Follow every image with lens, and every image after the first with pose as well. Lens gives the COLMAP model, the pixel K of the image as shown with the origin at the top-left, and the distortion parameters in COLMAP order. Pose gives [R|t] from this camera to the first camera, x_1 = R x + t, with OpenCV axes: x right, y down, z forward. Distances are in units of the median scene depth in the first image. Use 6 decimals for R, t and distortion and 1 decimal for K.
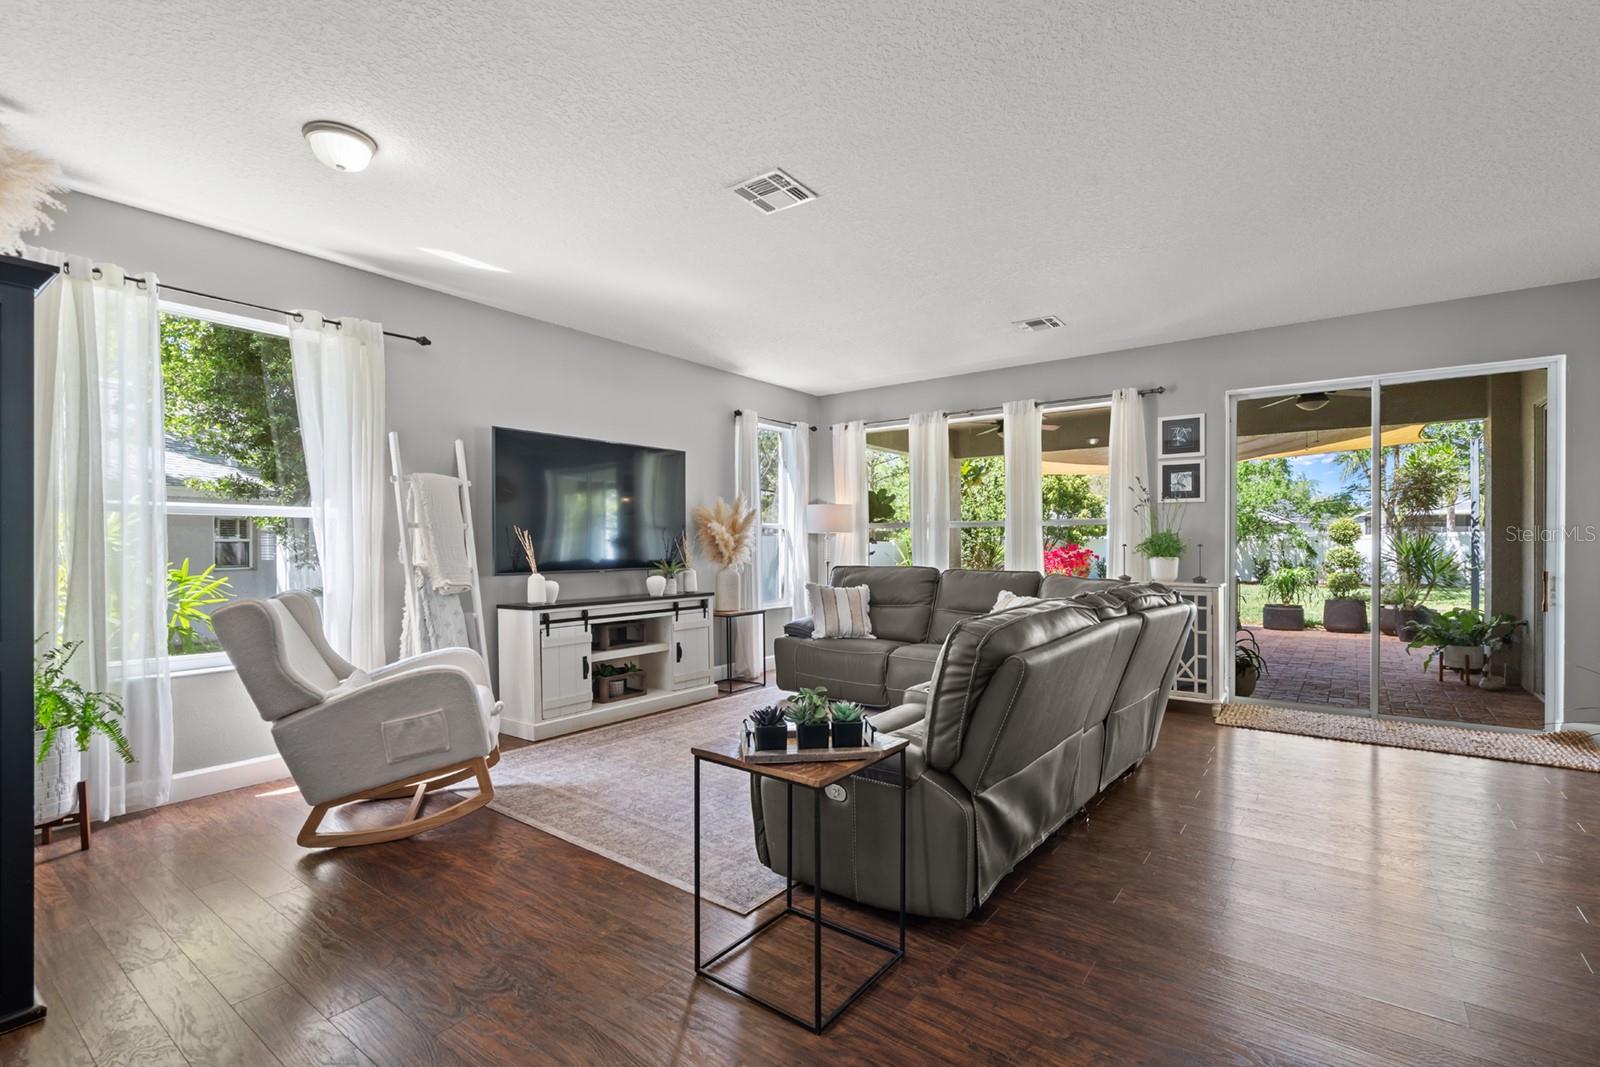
lens RADIAL K [[730.9, 0, 801.6], [0, 730.9, 546.0], [0, 0, 1]] dist [-0.003040, 0.001907]
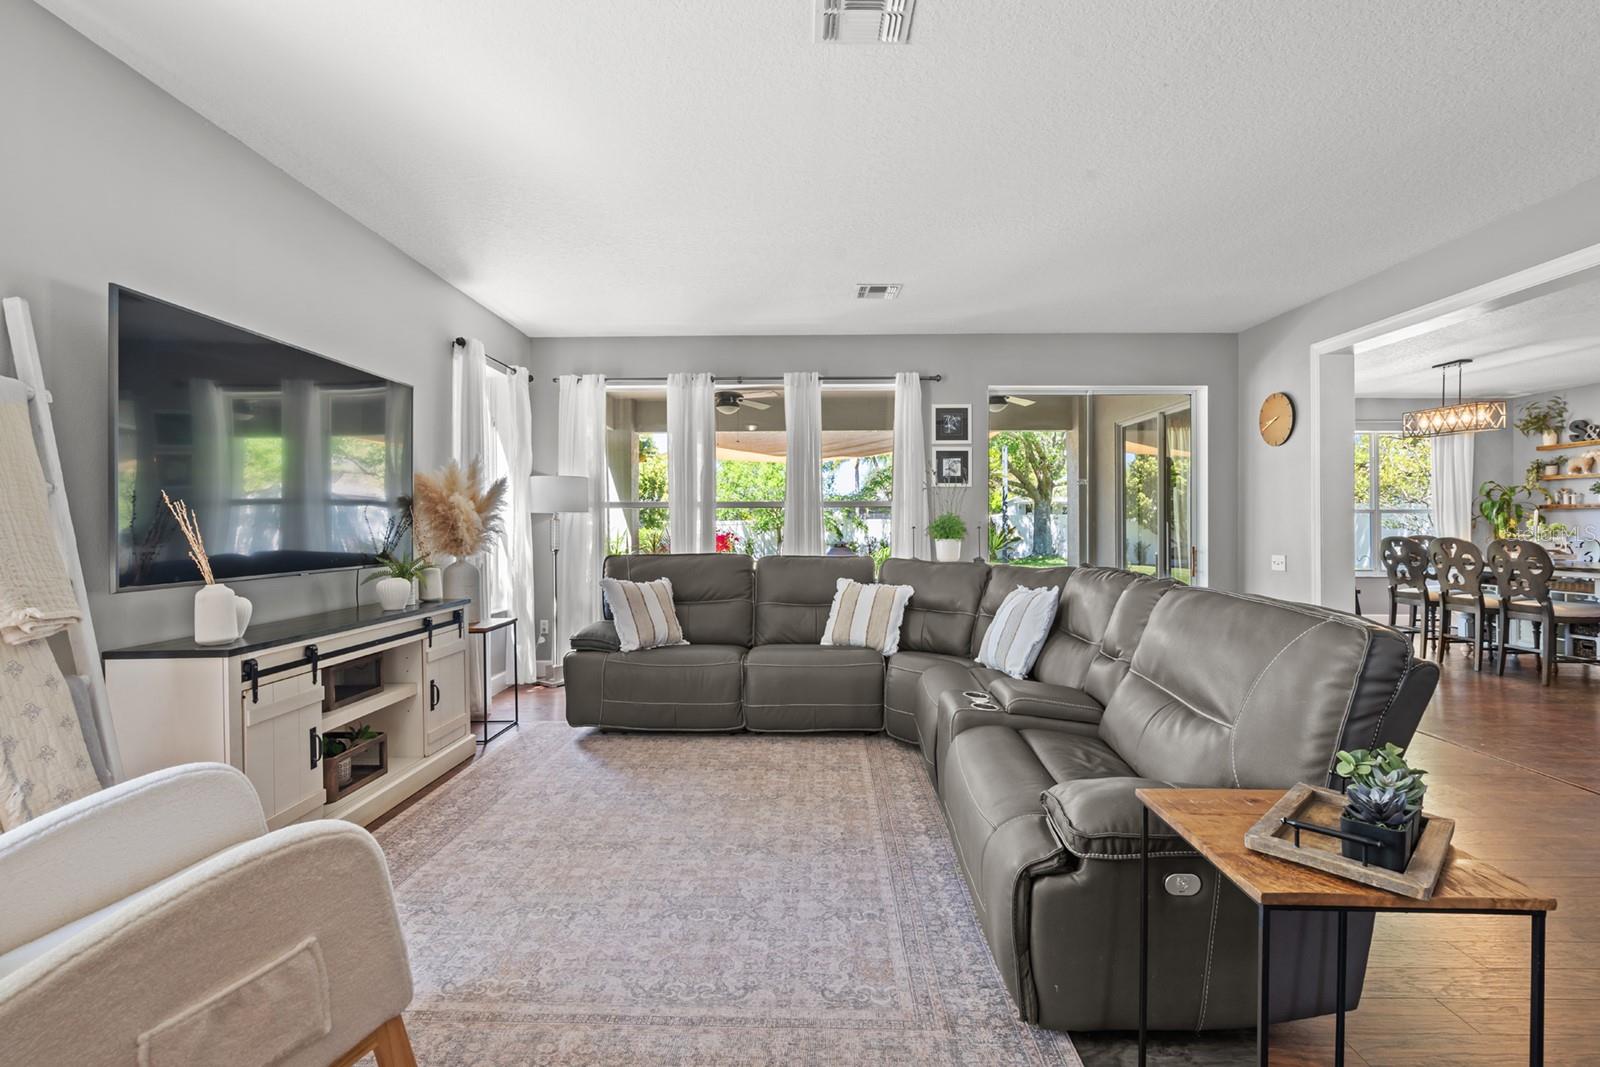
lens RADIAL K [[730.9, 0, 803.1], [0, 730.9, 522.9], [0, 0, 1]] dist [-0.003040, 0.001907]
pose [[0.804761, 0.002263, 0.593595, -0.287688], [0.002864, 0.999966, -0.007696, -0.000341], [-0.593592, 0.007894, 0.804727, 0.287912]]
